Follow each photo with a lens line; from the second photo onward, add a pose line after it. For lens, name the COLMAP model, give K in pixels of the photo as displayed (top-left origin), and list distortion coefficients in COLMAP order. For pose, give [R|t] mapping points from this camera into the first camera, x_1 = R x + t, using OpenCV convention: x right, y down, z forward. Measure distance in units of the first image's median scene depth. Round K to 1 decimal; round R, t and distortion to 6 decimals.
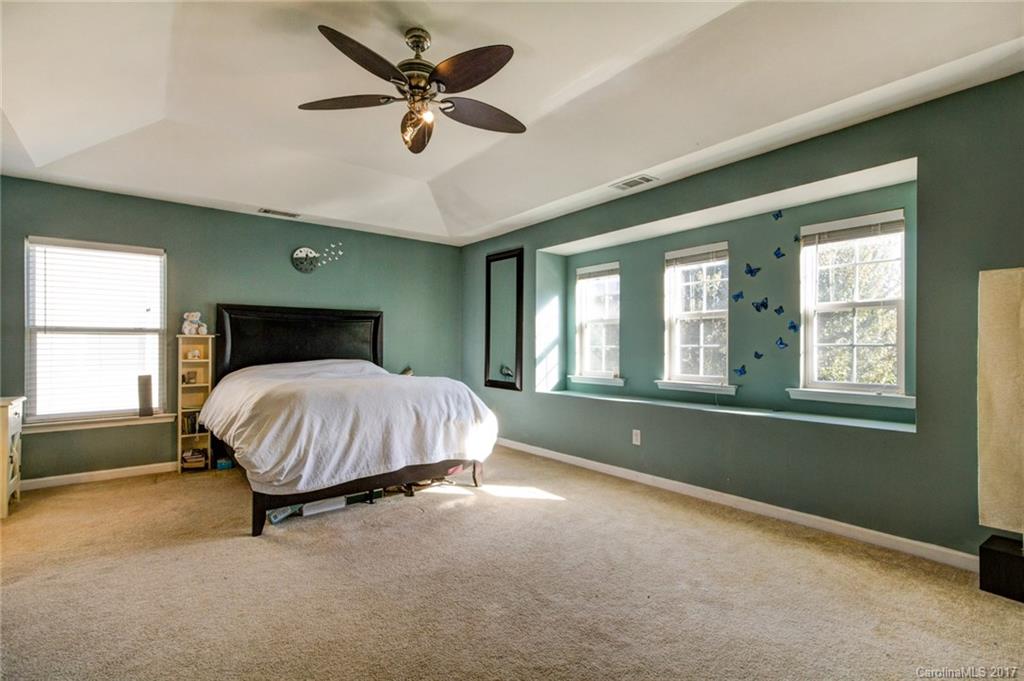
lens RADIAL K [[480.4, 0, 512.0], [0, 480.4, 340.5], [0, 0, 1]] dist [0.001003, 0.000236]
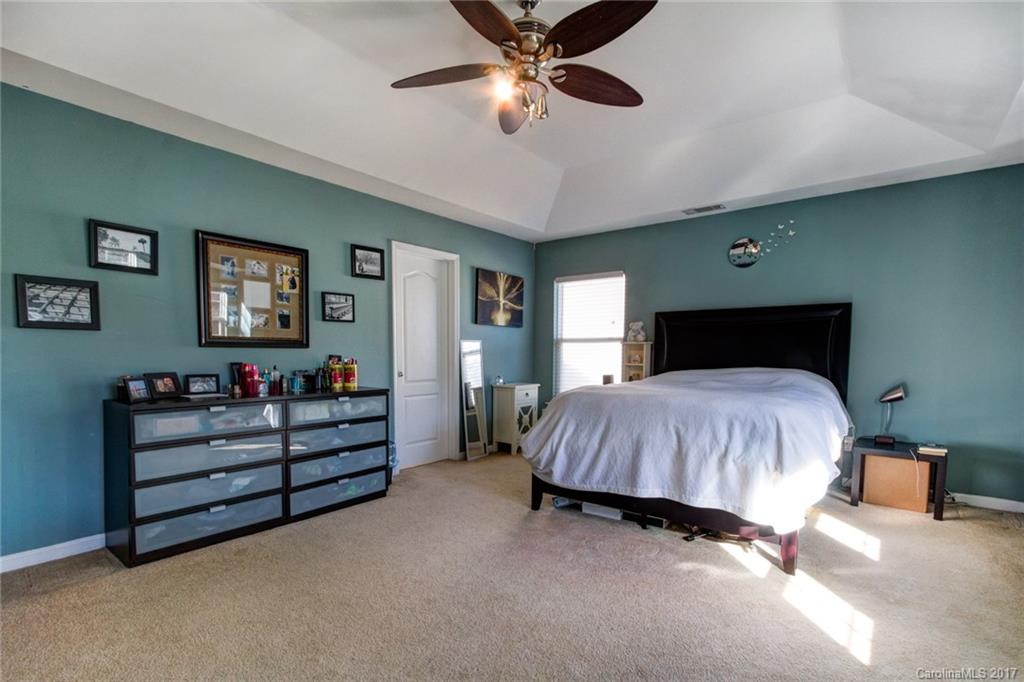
lens RADIAL K [[482.9, 0, 510.9], [0, 482.9, 387.2], [0, 0, 1]] dist [0.003295, 0.000323]
pose [[0.236712, 0.070877, -0.968991, 0.494270], [0.008965, 0.997134, 0.075125, 0.008862], [0.971539, -0.026470, 0.235398, 0.551987]]
